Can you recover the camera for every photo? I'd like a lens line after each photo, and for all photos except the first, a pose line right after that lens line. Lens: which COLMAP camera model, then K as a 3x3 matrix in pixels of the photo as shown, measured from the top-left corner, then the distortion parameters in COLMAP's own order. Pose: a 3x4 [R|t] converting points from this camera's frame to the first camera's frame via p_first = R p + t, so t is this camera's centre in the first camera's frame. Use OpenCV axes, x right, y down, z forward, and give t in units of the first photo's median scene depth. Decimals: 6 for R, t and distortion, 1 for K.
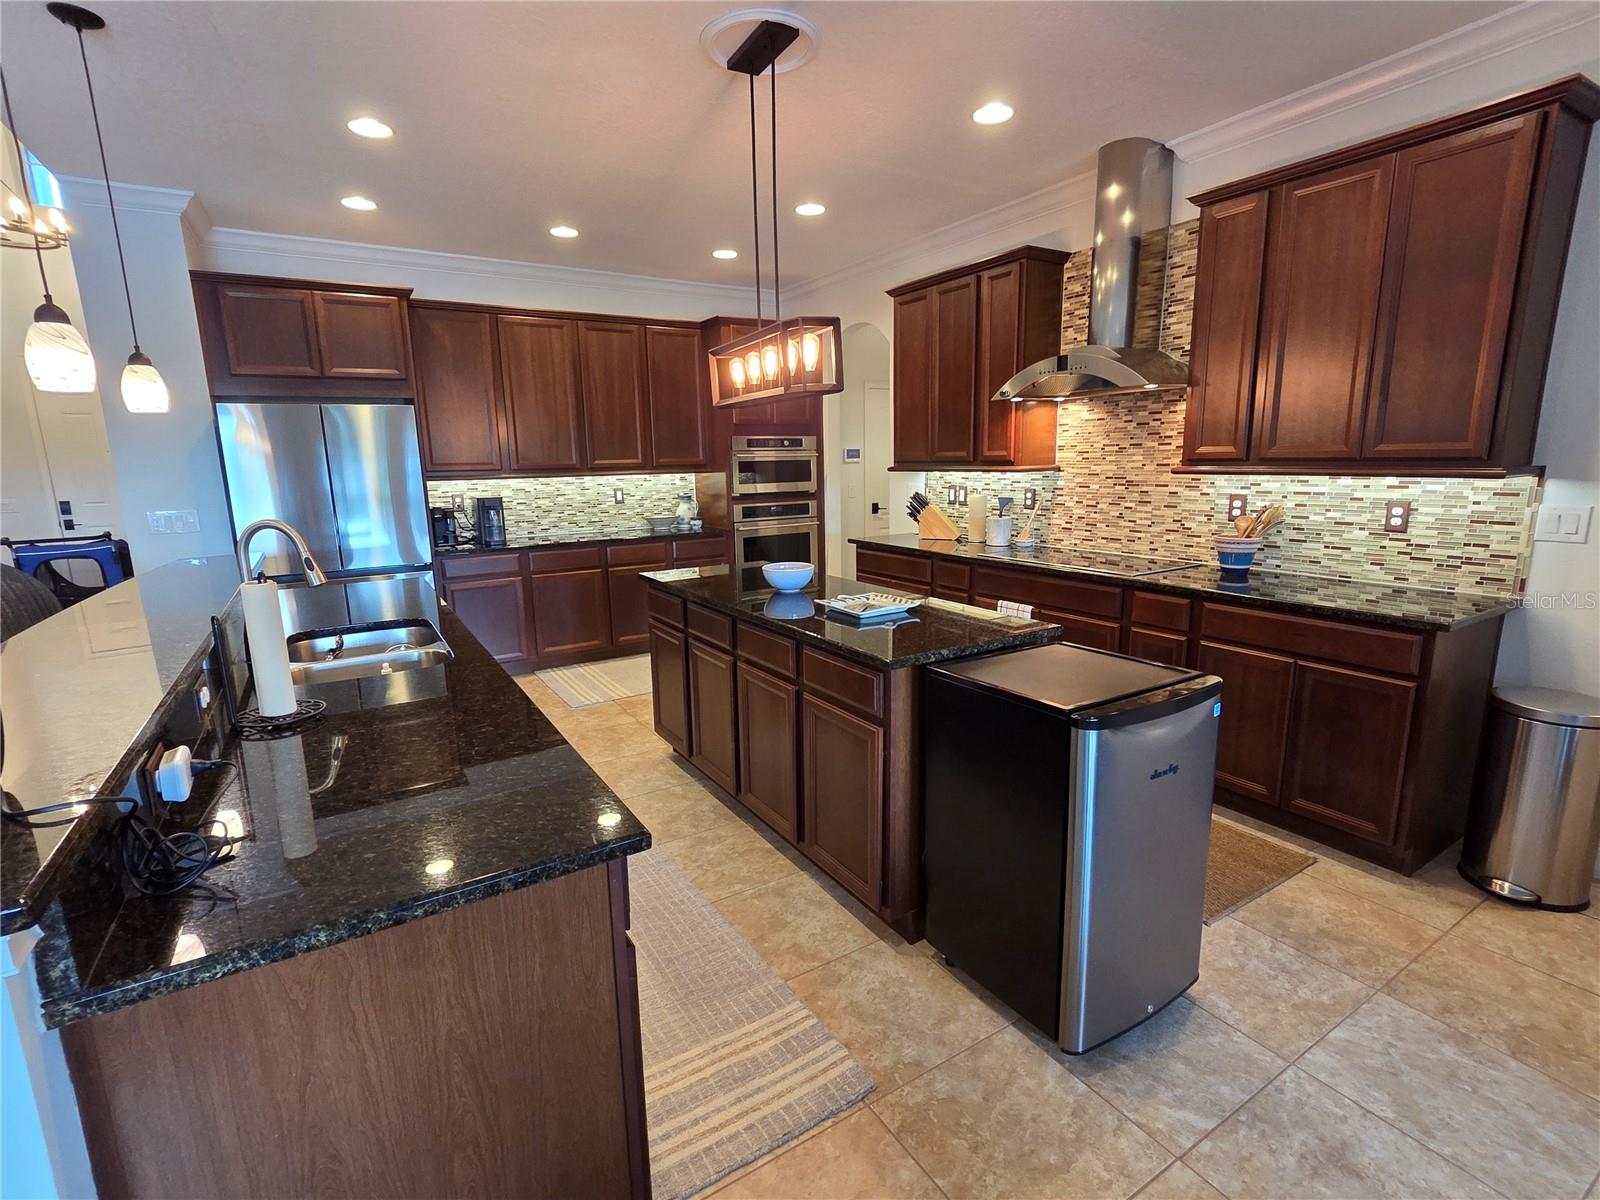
lens RADIAL K [[745.4, 0, 802.8], [0, 745.4, 602.6], [0, 0, 1]] dist [-0.001466, 0.000208]
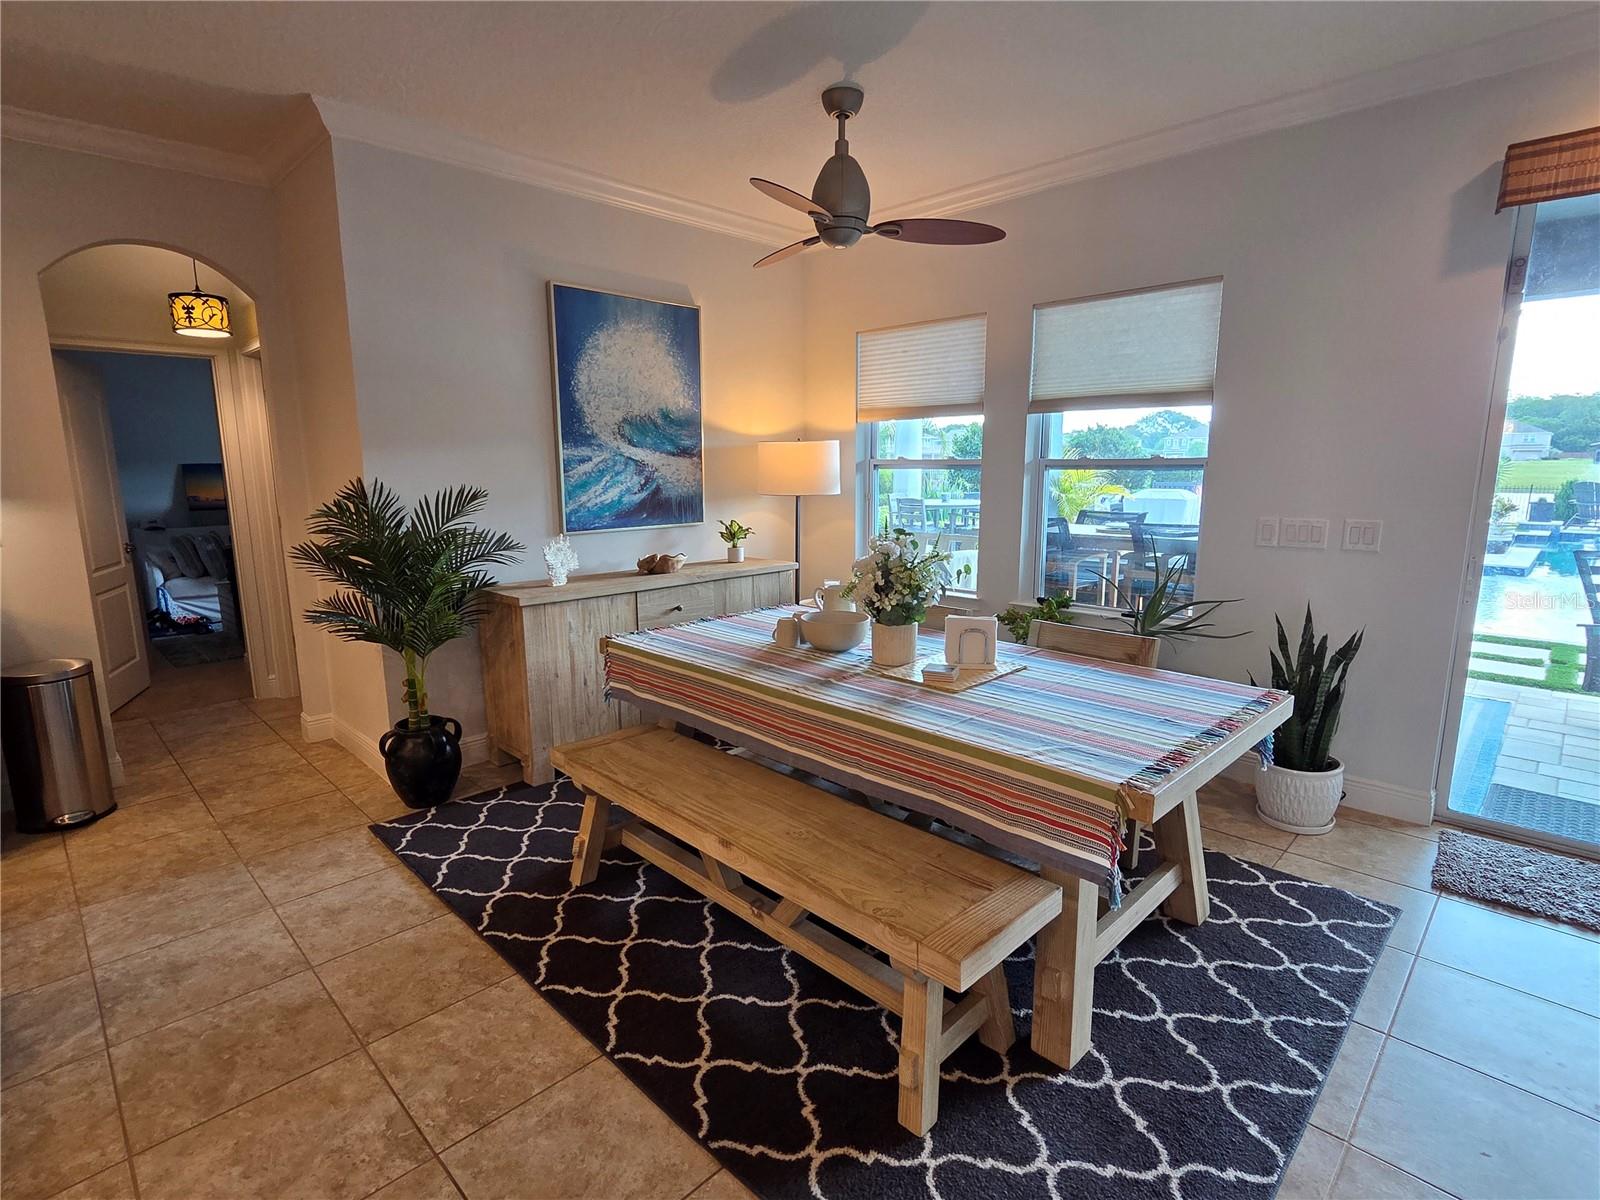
lens RADIAL K [[804.1, 0, 804.0], [0, 804.1, 604.8], [0, 0, 1]] dist [0.002358, -0.000670]
pose [[-0.233436, -0.152948, 0.960268, -0.335279], [0.198760, 0.959195, 0.201094, 0.006429], [-0.951841, 0.237806, -0.193511, 0.001694]]
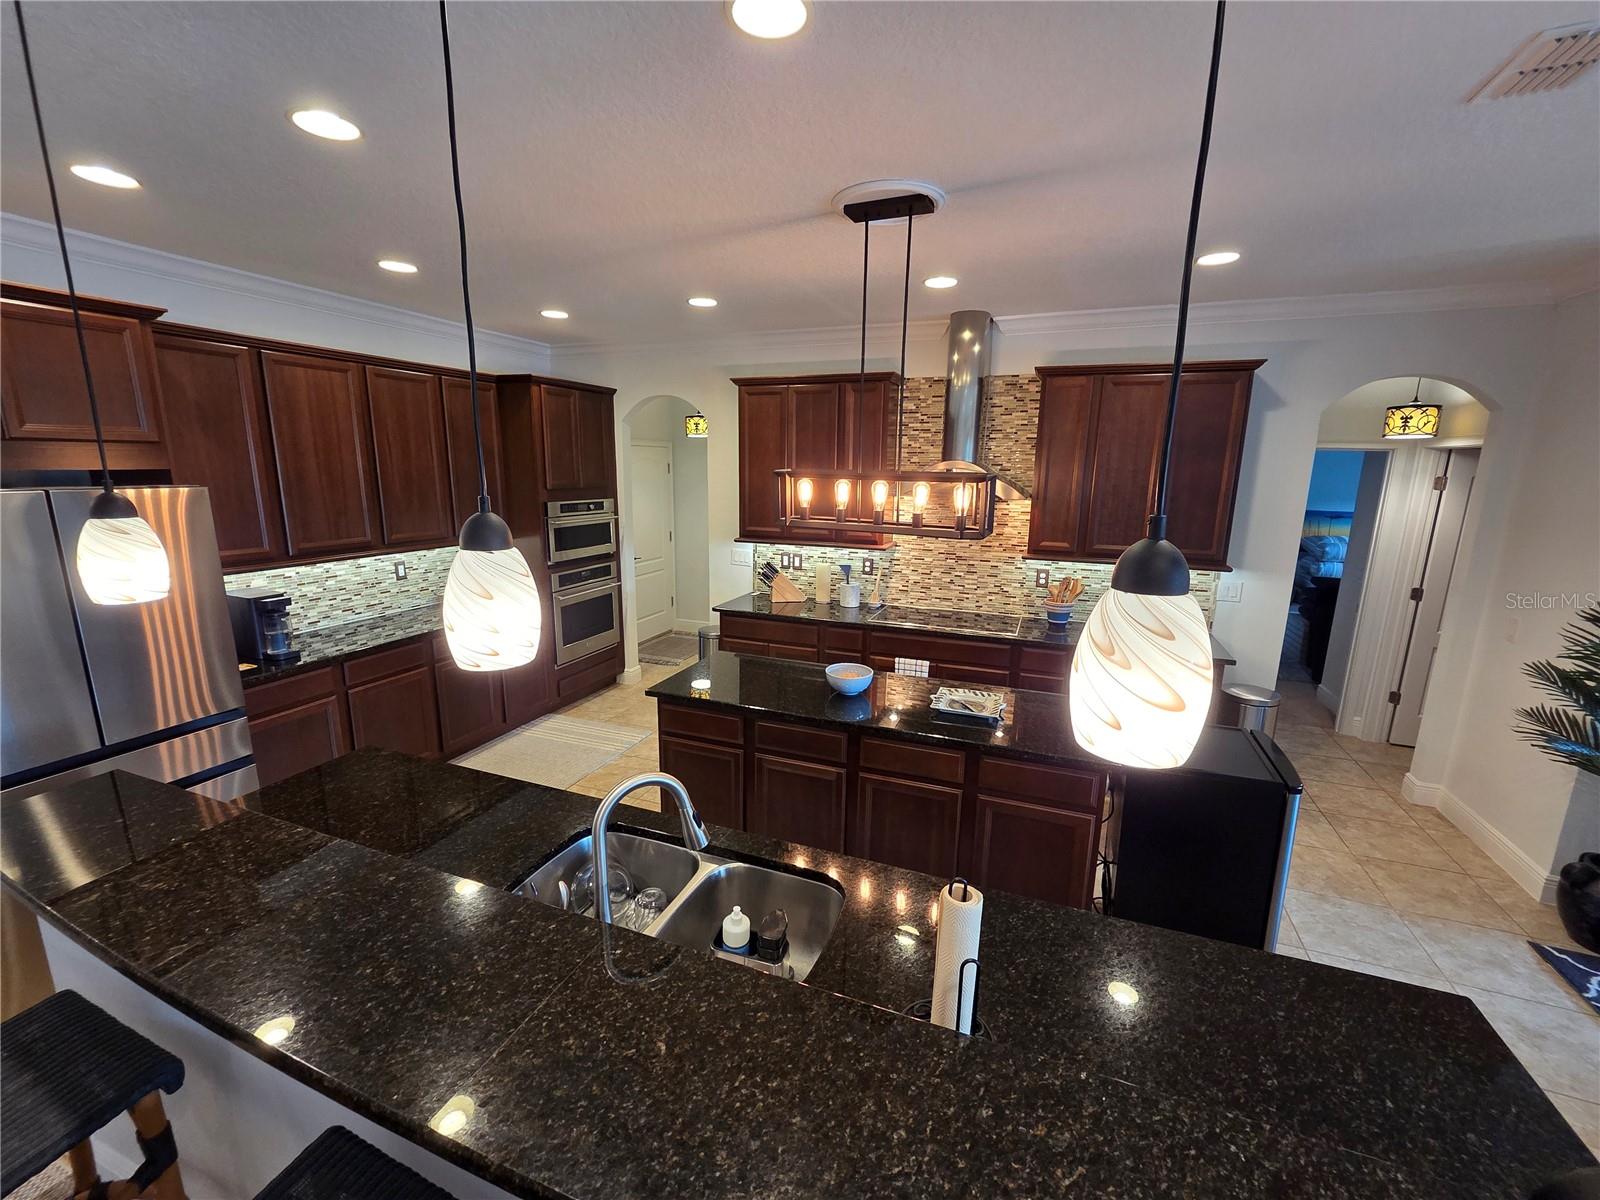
lens RADIAL K [[657.1, 0, 793.0], [0, 657.1, 598.8], [0, 0, 1]] dist [0.000194, -0.000424]
pose [[0.802606, -0.087981, 0.589986, -0.460911], [0.084832, 0.995845, 0.033099, -0.137802], [-0.590447, 0.023484, 0.806735, 0.202144]]
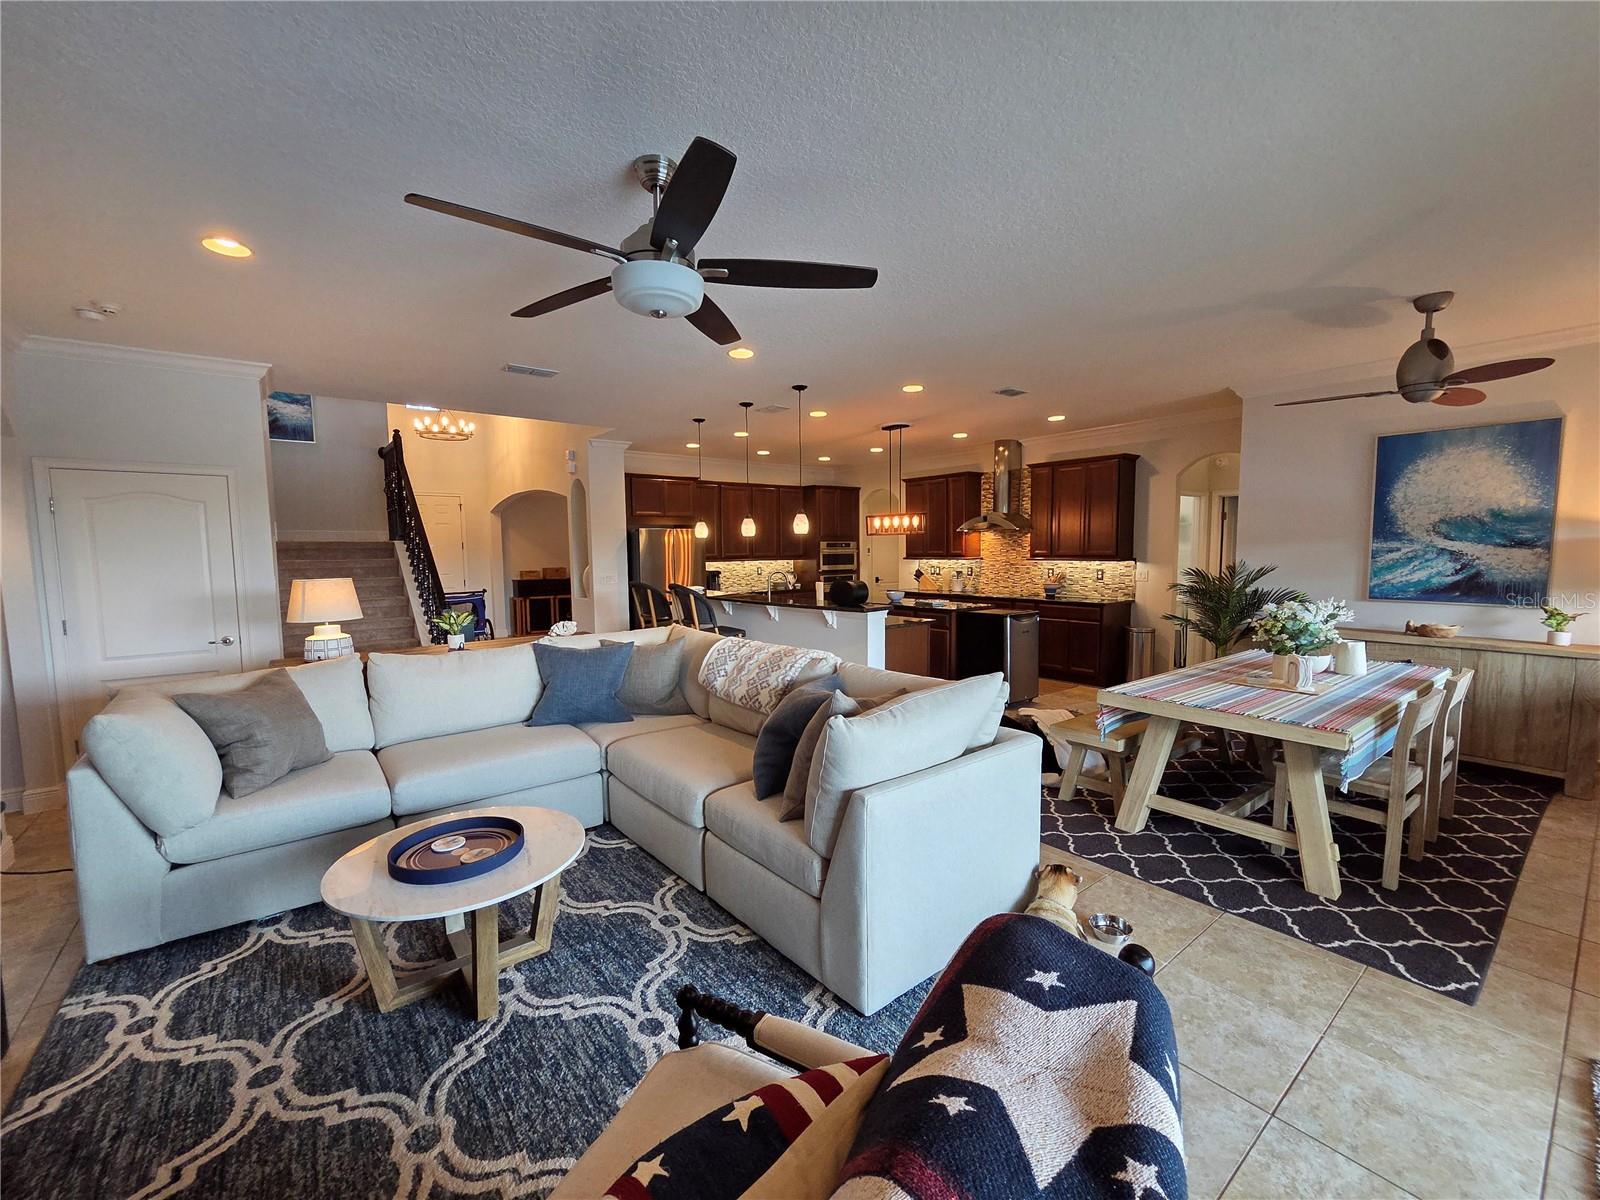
lens RADIAL K [[657.1, 0, 799.4], [0, 657.1, 605.4], [0, 0, 1]] dist [0.000194, -0.000424]
pose [[0.993982, -0.000636, 0.109543, -0.461636], [0.012561, 0.994049, -0.108203, 0.187371], [-0.108822, 0.108928, 0.988075, -0.983360]]
